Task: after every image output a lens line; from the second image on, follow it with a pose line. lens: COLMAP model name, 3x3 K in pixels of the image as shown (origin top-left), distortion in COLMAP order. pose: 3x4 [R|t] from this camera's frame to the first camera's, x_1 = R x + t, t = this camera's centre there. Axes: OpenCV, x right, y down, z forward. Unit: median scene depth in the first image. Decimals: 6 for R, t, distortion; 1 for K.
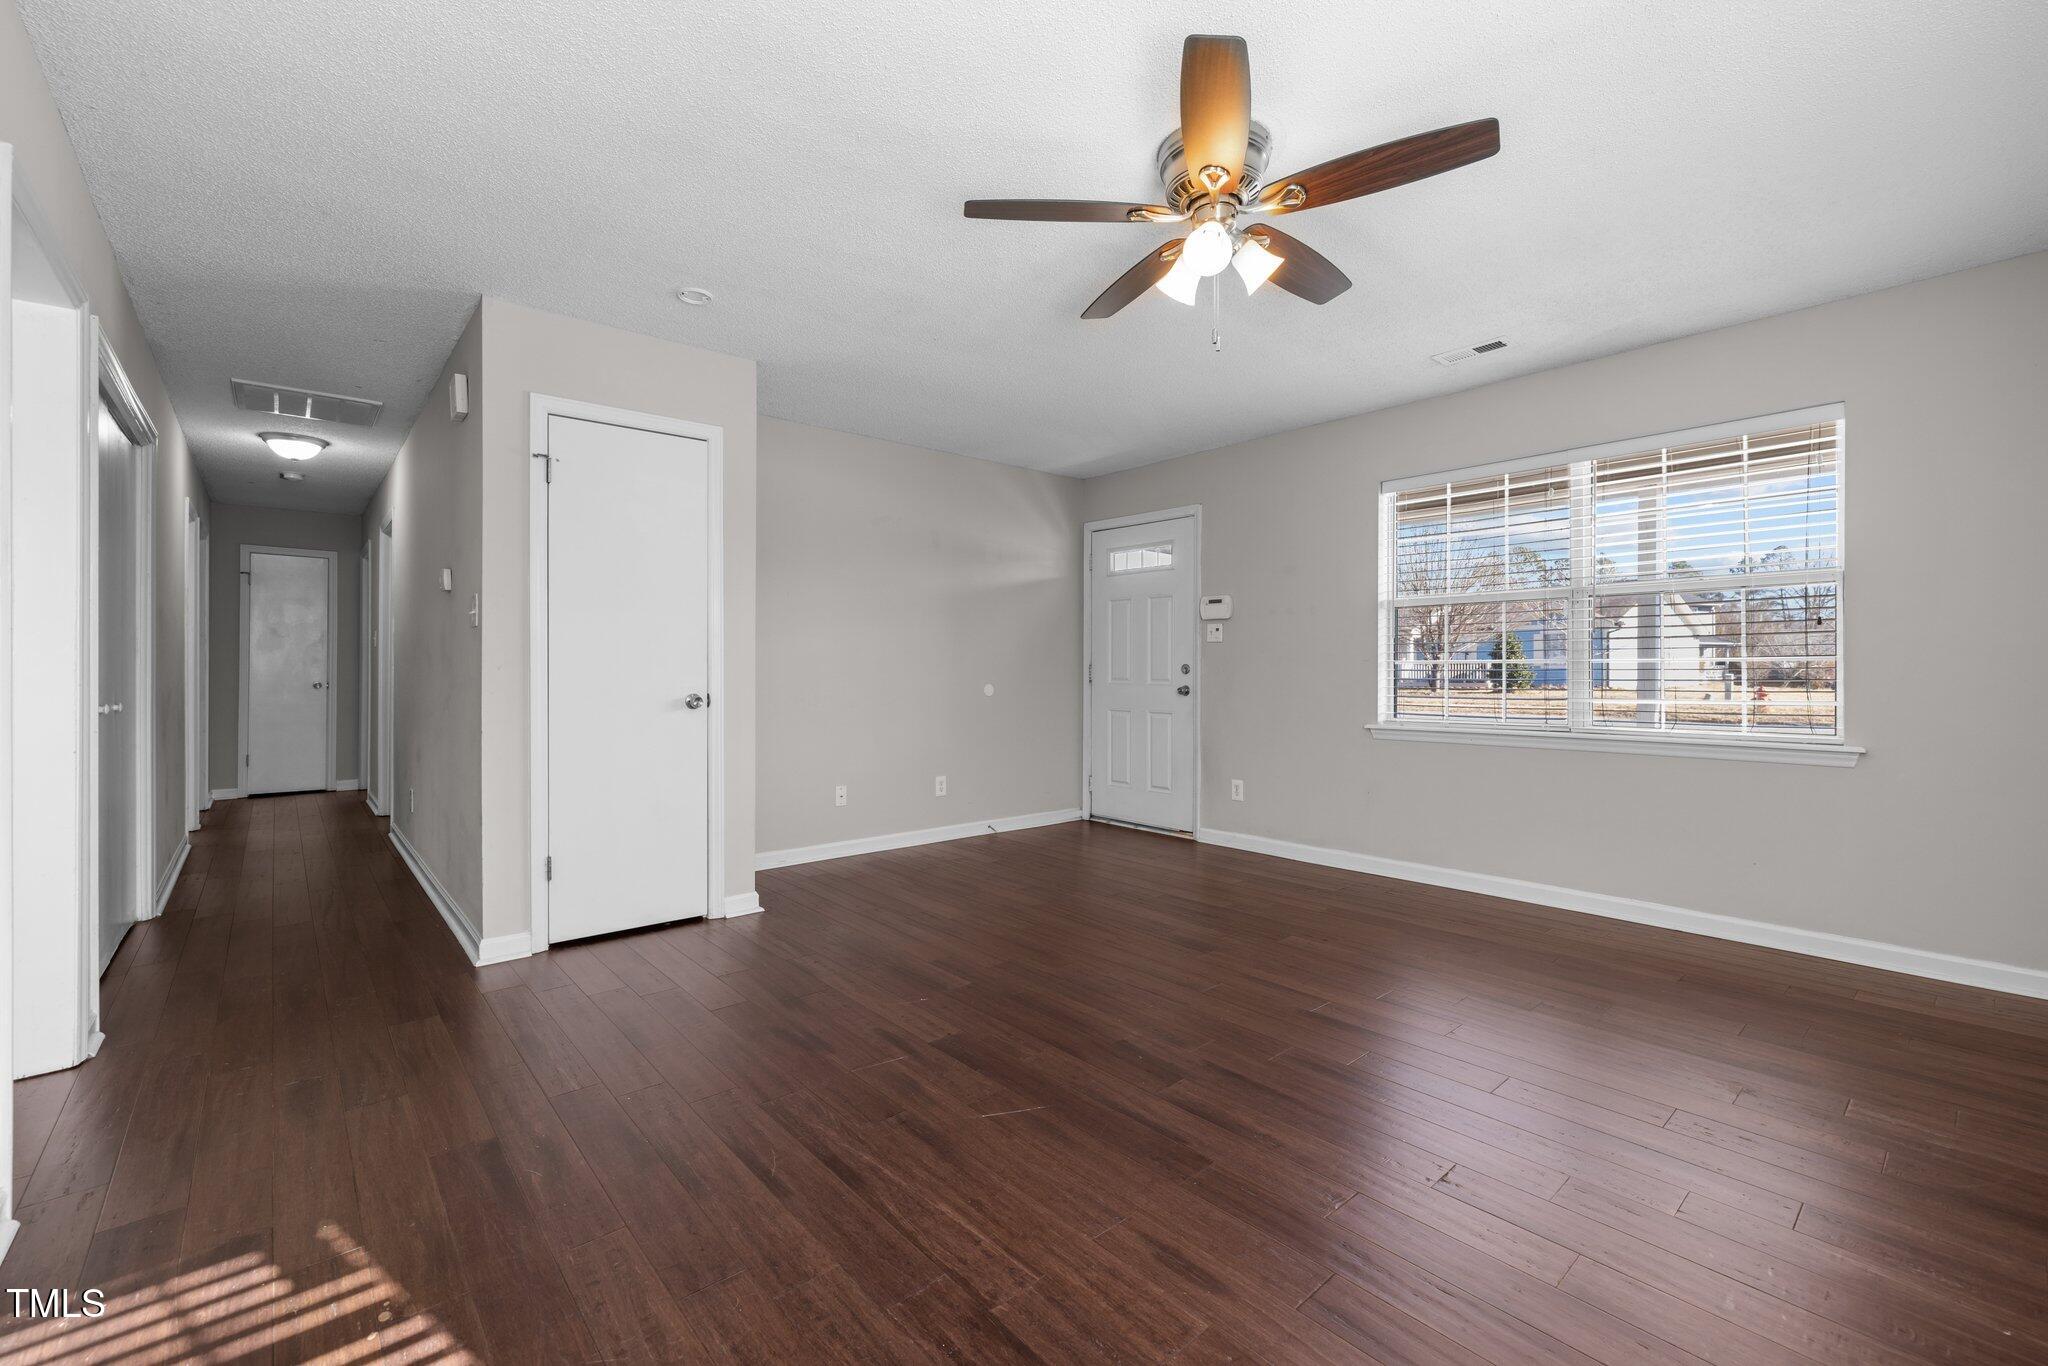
lens RADIAL K [[870.1, 0, 1023.9], [0, 870.1, 672.6], [0, 0, 1]] dist [0.000484, -0.000103]
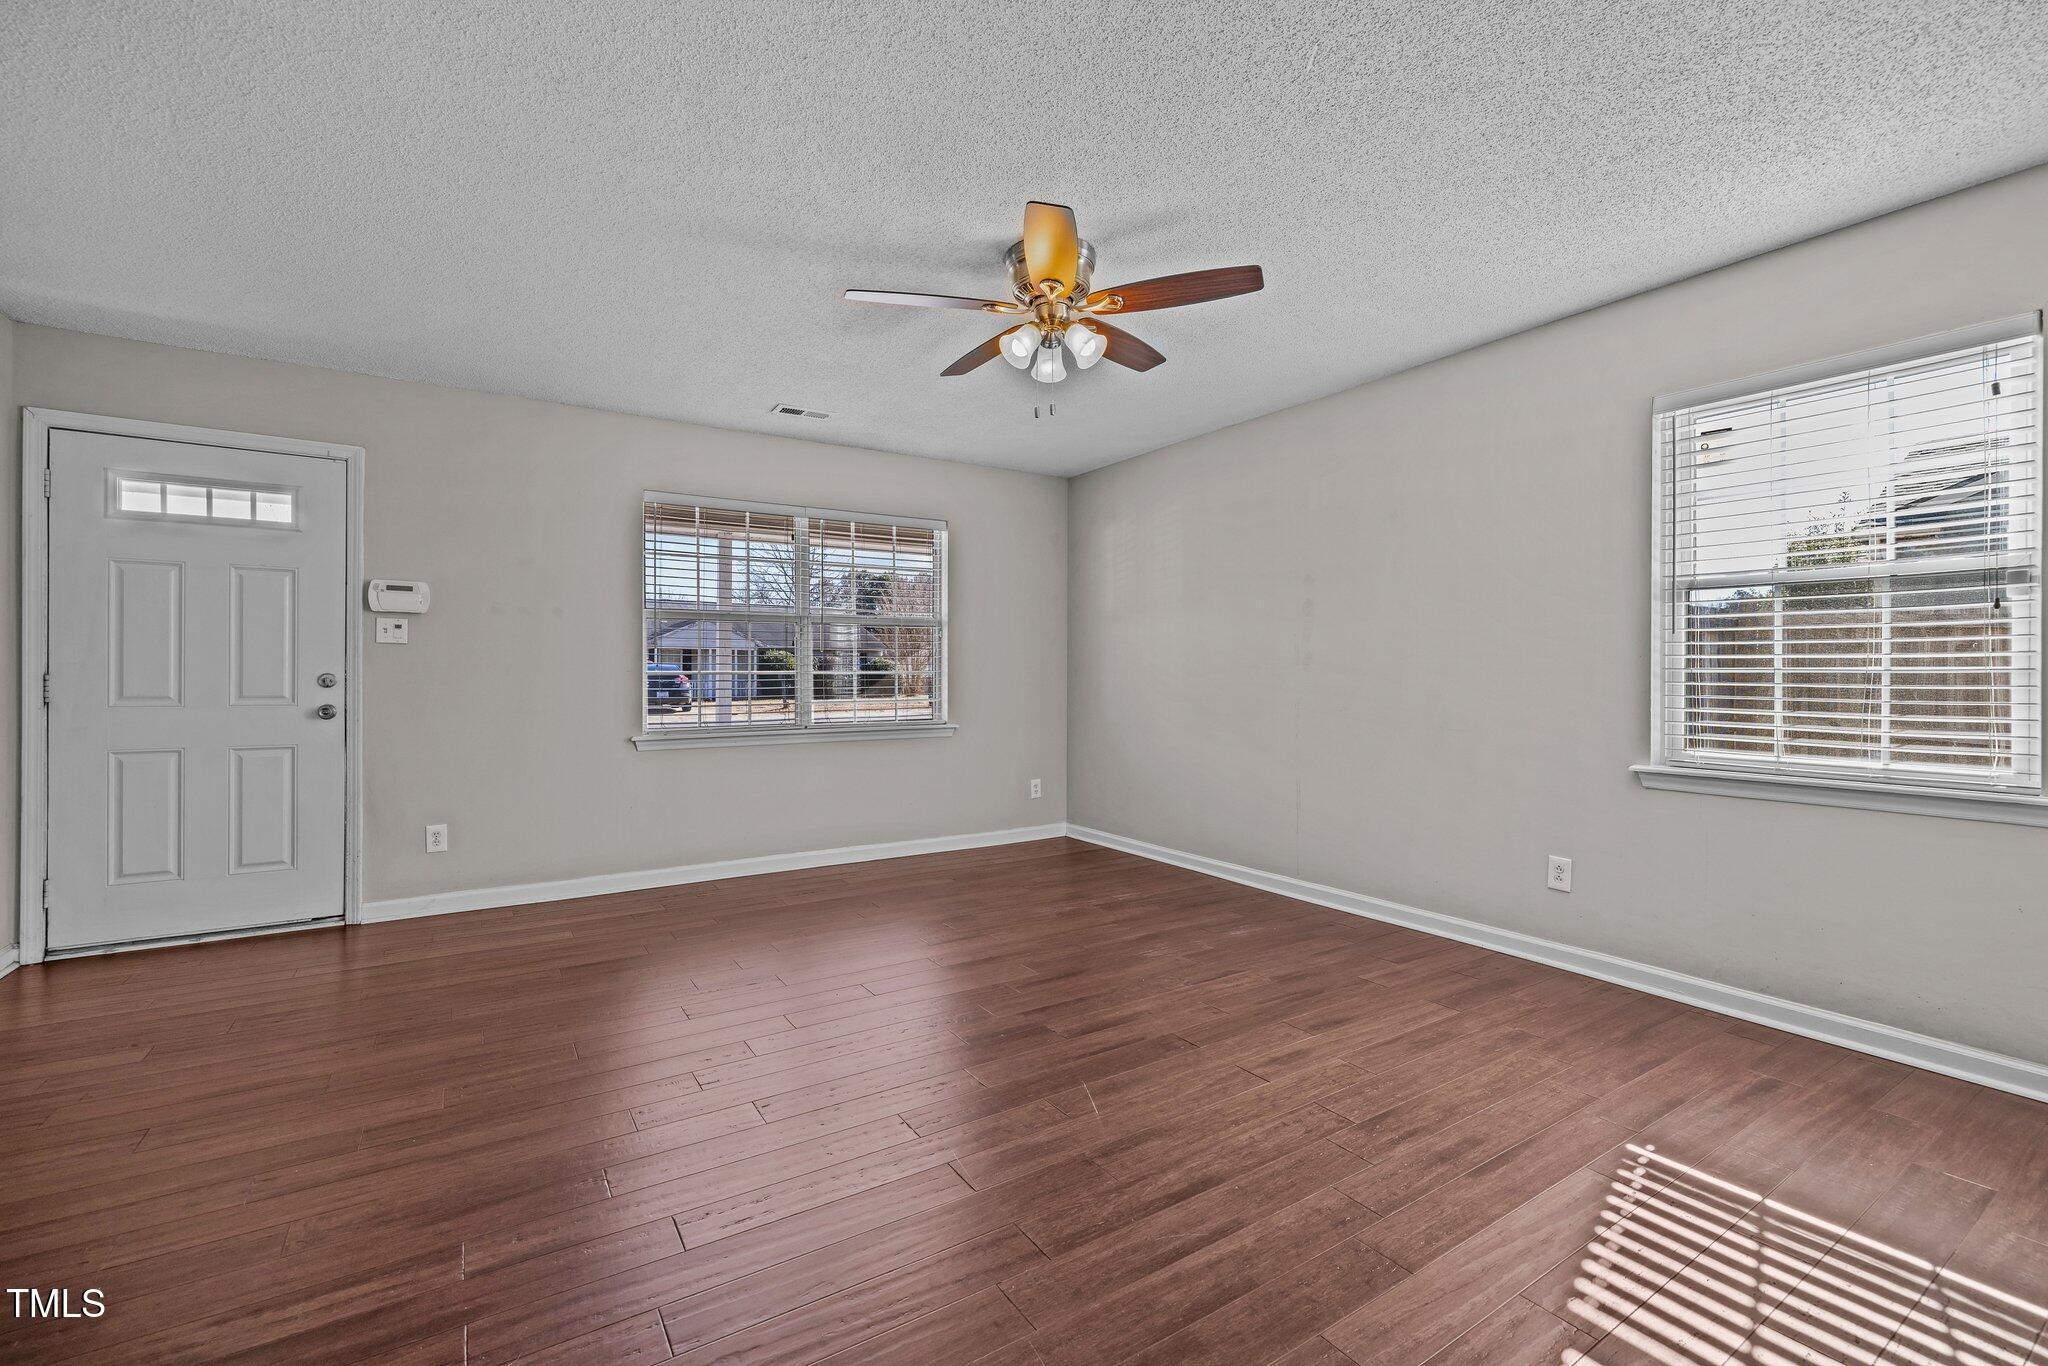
lens RADIAL K [[870.1, 0, 1023.9], [0, 870.1, 672.6], [0, 0, 1]] dist [0.000484, -0.000103]
pose [[0.134971, 0.006477, 0.990828, -0.435202], [0.006278, 0.999953, -0.007391, -0.001716], [-0.990830, 0.007218, 0.134924, 0.378561]]
